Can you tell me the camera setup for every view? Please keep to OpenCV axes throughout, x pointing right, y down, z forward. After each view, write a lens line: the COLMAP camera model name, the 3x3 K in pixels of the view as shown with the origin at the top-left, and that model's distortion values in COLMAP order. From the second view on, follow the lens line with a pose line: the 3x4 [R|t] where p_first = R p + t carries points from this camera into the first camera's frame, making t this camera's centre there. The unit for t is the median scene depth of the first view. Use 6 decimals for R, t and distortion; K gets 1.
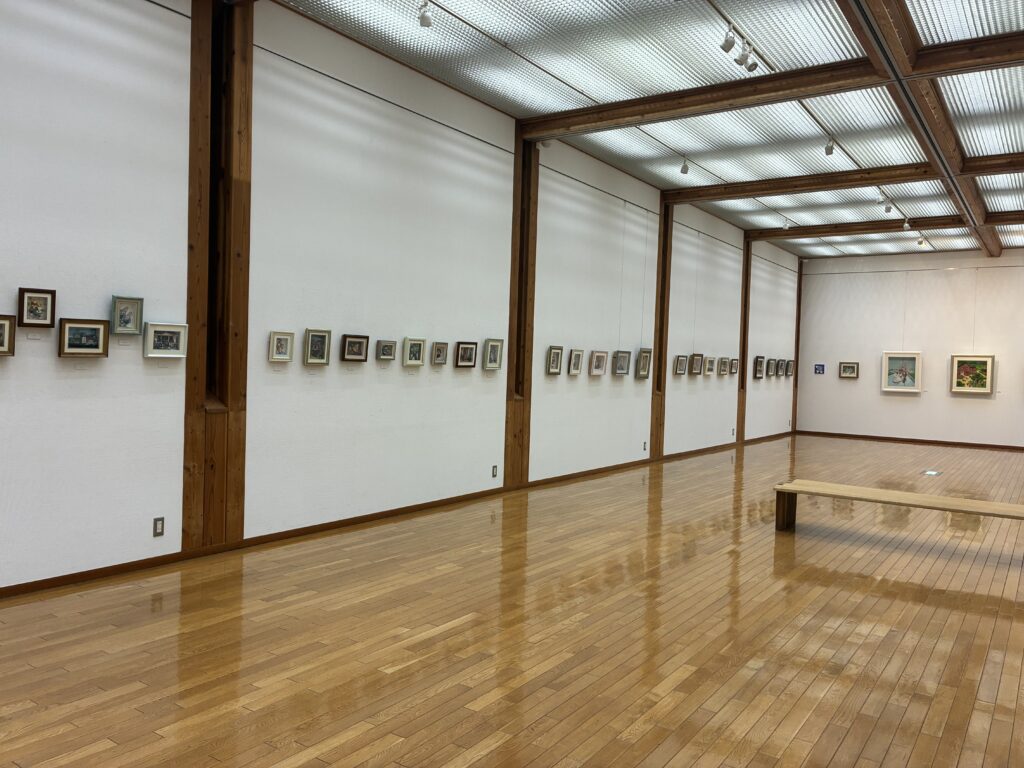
lens RADIAL K [[773.4, 0, 518.7], [0, 773.4, 385.2], [0, 0, 1]] dist [0.017458, -0.011842]
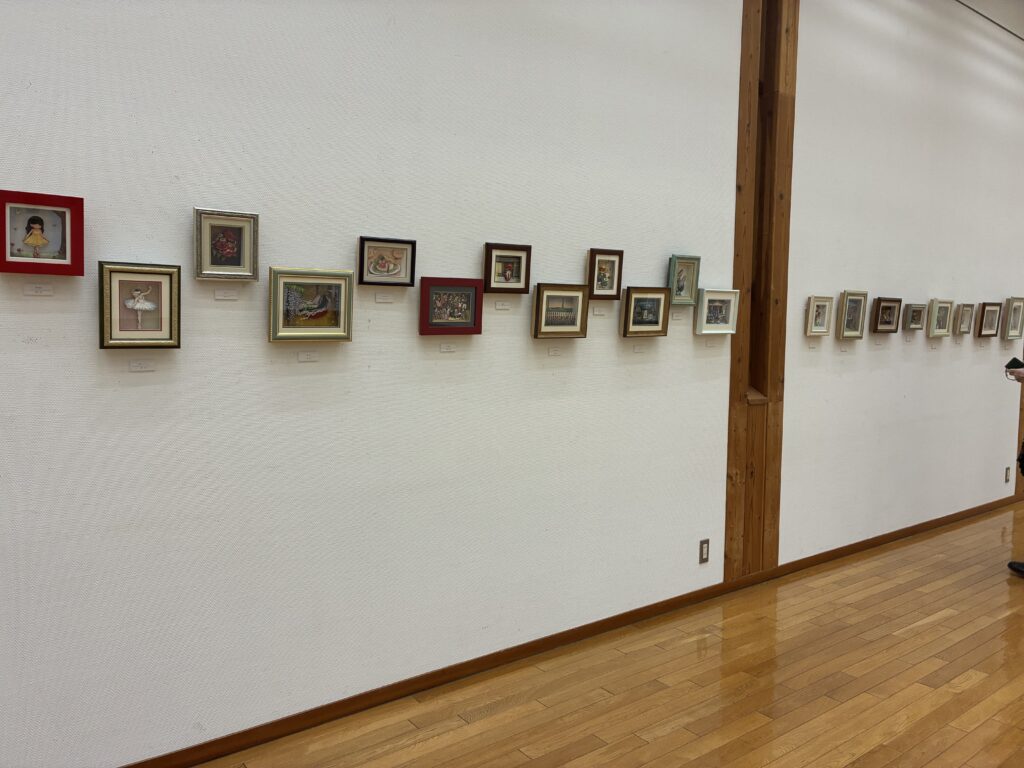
lens RADIAL K [[773.4, 0, 506.9], [0, 773.4, 381.7], [0, 0, 1]] dist [0.017458, -0.011842]
pose [[0.945553, -0.000961, -0.325466, -0.345480], [0.012920, 0.999318, 0.034586, -0.015538], [0.325211, -0.036908, 0.944921, 0.177682]]
